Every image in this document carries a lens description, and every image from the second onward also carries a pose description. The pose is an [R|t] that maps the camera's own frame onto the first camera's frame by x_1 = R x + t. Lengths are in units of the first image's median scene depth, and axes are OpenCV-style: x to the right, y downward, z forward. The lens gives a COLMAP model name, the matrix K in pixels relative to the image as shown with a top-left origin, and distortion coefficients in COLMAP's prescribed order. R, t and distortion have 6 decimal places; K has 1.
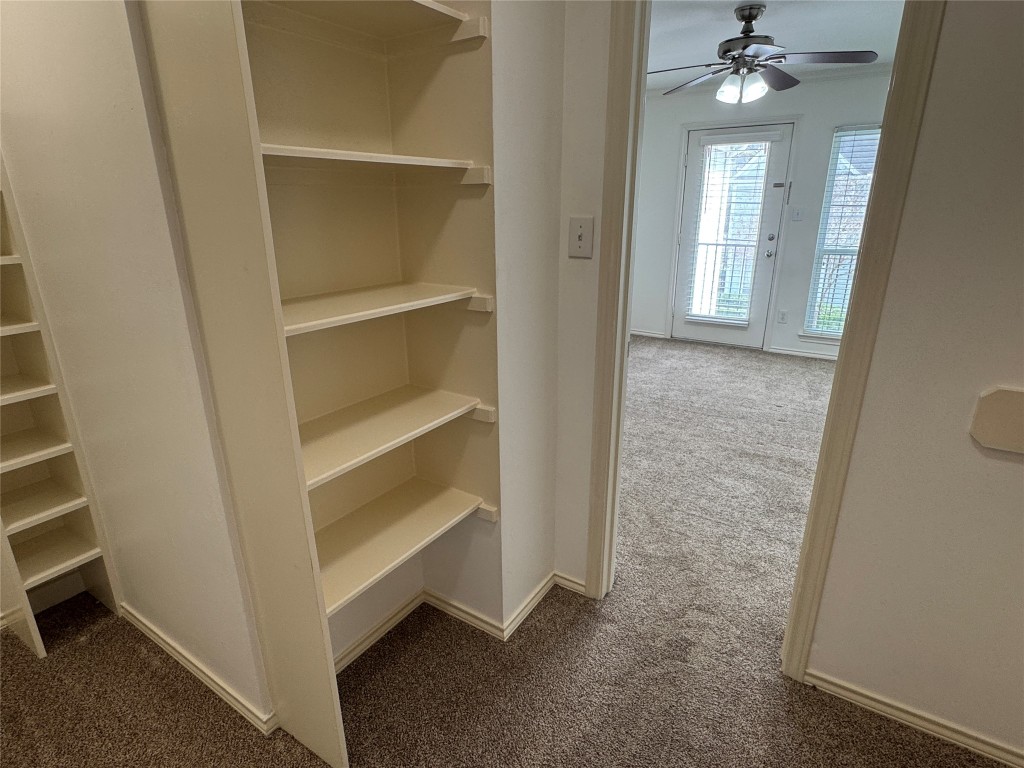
lens RADIAL K [[552.8, 0, 505.1], [0, 552.8, 385.7], [0, 0, 1]] dist [-0.014036, 0.000732]
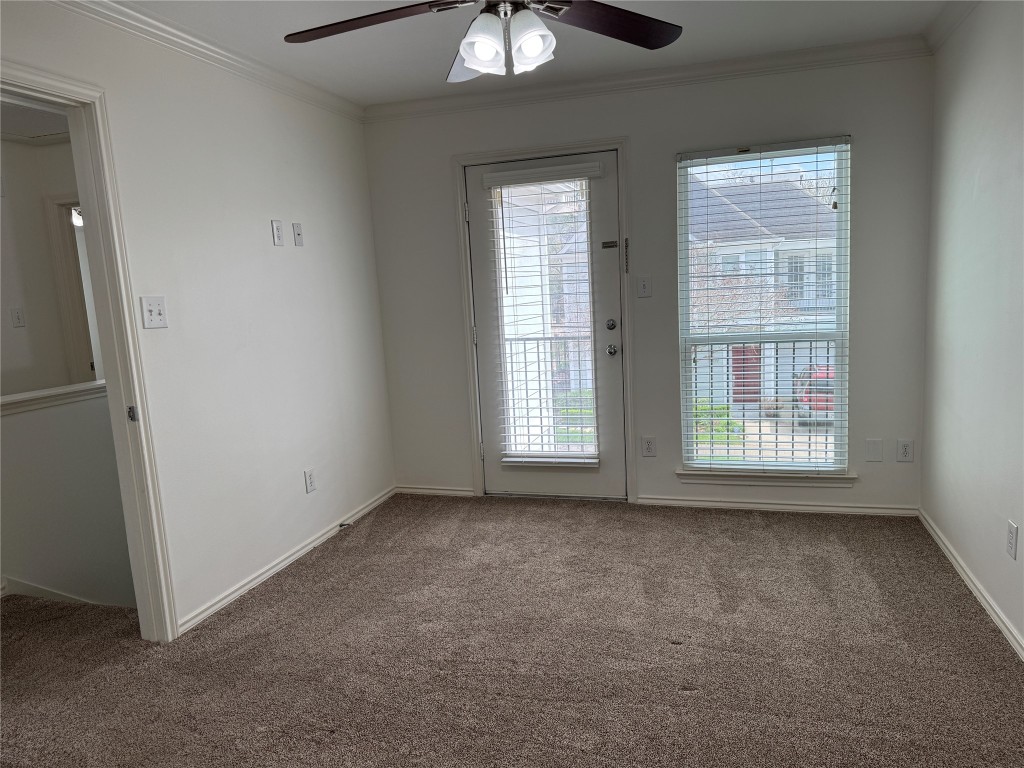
lens RADIAL K [[718.6, 0, 514.1], [0, 718.6, 387.4], [0, 0, 1]] dist [0.057360, -0.033361]
pose [[0.954256, -0.083462, 0.287104, 0.138284], [0.135177, 0.976937, -0.165293, -0.079886], [-0.266687, 0.196542, 0.943530, 0.274128]]
